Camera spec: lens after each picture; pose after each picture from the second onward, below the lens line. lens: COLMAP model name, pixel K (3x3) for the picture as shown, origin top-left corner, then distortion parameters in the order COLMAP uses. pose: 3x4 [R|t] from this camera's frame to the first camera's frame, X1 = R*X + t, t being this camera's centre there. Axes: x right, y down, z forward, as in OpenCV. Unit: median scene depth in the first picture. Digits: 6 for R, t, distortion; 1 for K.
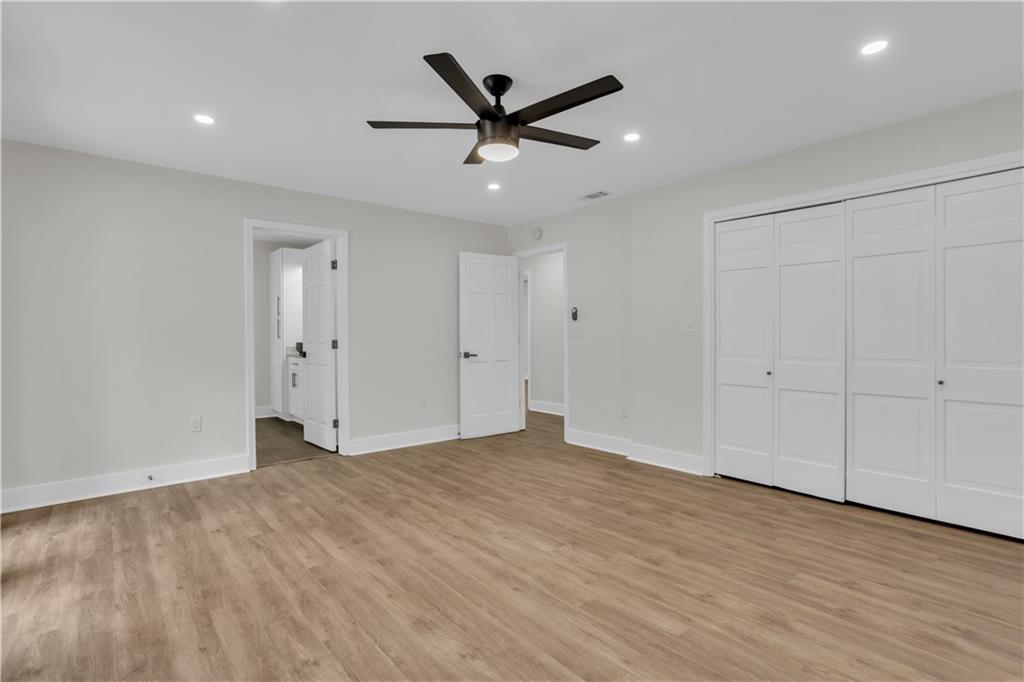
lens RADIAL K [[490.5, 0, 512.0], [0, 490.5, 341.0], [0, 0, 1]] dist [-0.051339, 0.028701]
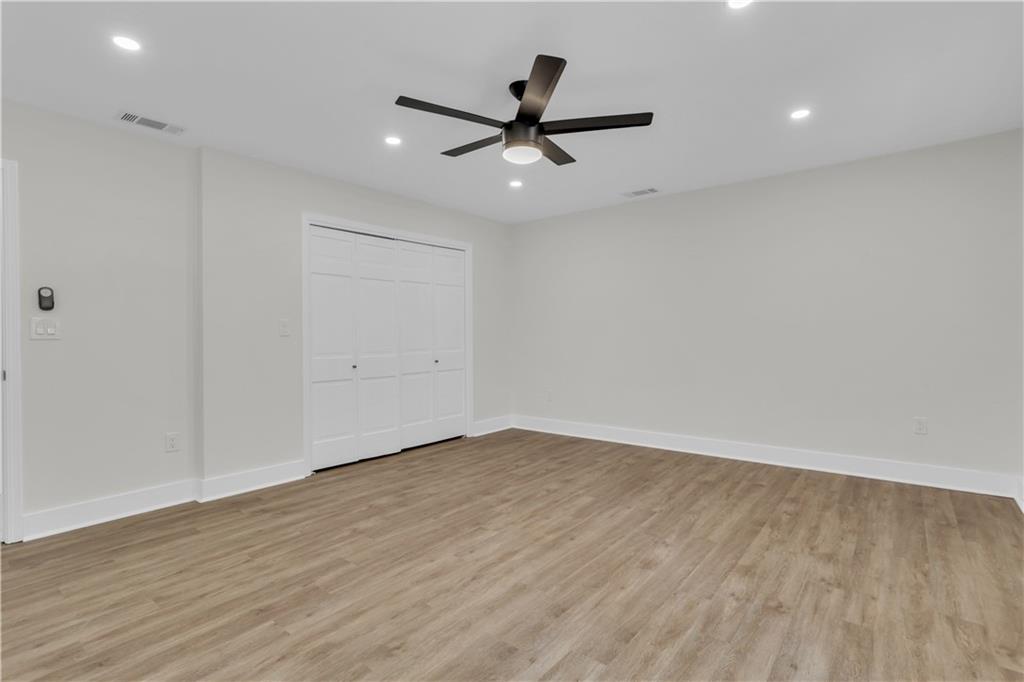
lens RADIAL K [[494.5, 0, 513.5], [0, 494.5, 336.1], [0, 0, 1]] dist [-0.052385, 0.029709]
pose [[-0.183540, 0.000311, 0.983012, -0.914513], [0.022387, 0.999742, 0.003863, -0.005146], [-0.982757, 0.022716, -0.183499, 1.056221]]
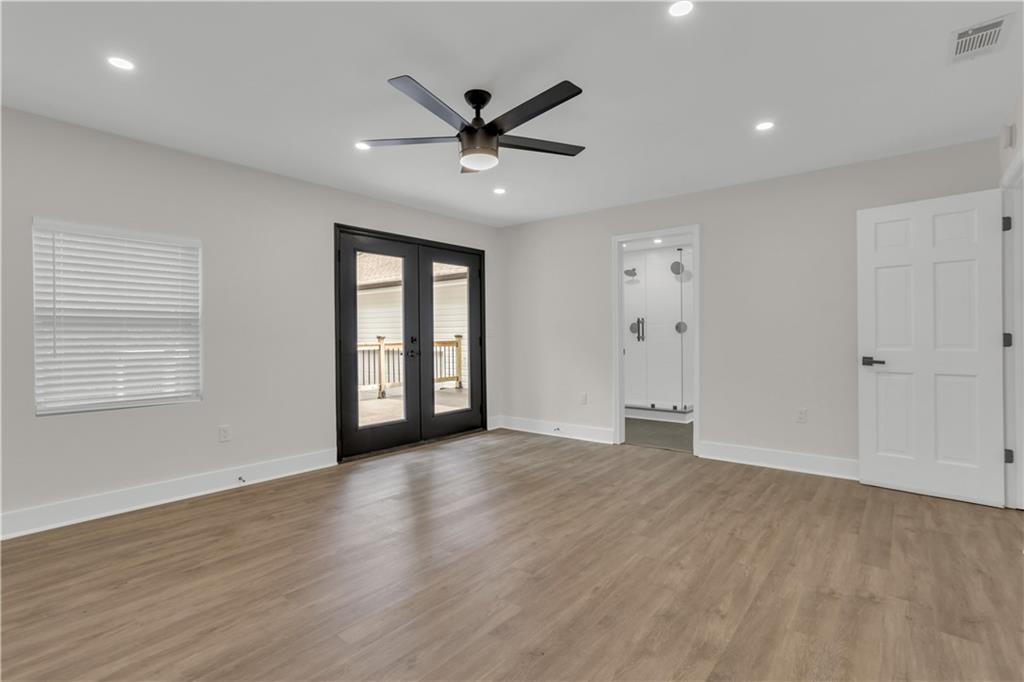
lens RADIAL K [[494.5, 0, 513.5], [0, 494.5, 336.1], [0, 0, 1]] dist [-0.052385, 0.029709]
pose [[0.183030, 0.008317, -0.983072, 0.907825], [-0.006185, 0.999954, 0.007308, -0.012633], [0.983088, 0.004742, 0.183073, 0.760668]]
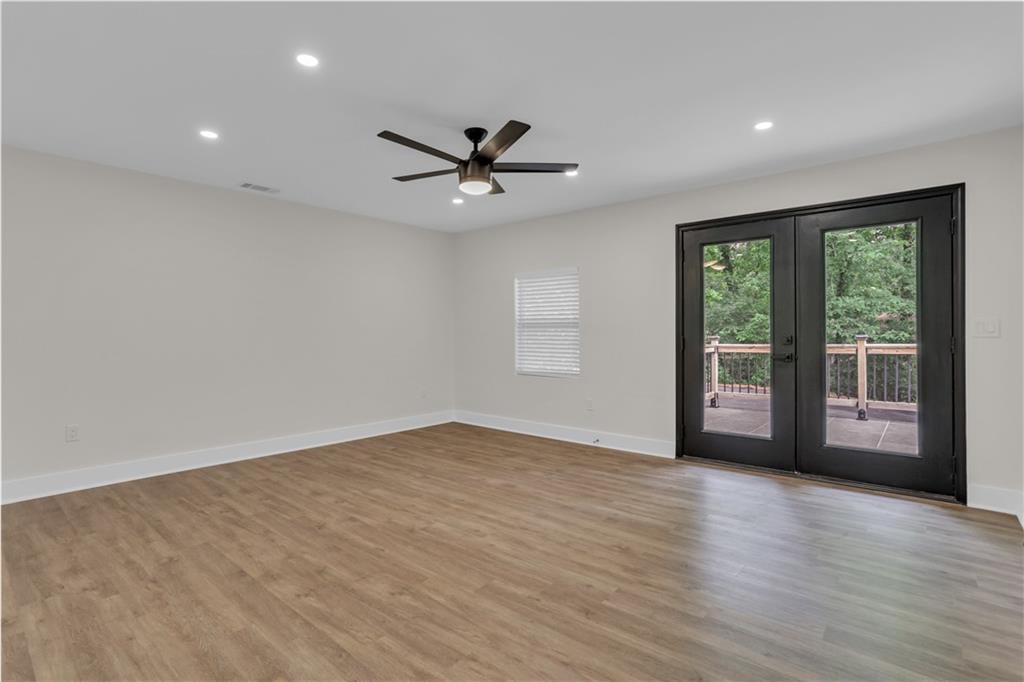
lens RADIAL K [[494.5, 0, 513.5], [0, 494.5, 336.1], [0, 0, 1]] dist [-0.052385, 0.029709]
pose [[-0.987128, 0.009807, -0.159633, 0.070788], [0.007100, 0.999821, 0.017518, -0.023775], [0.159776, 0.016159, -0.987021, 1.976903]]
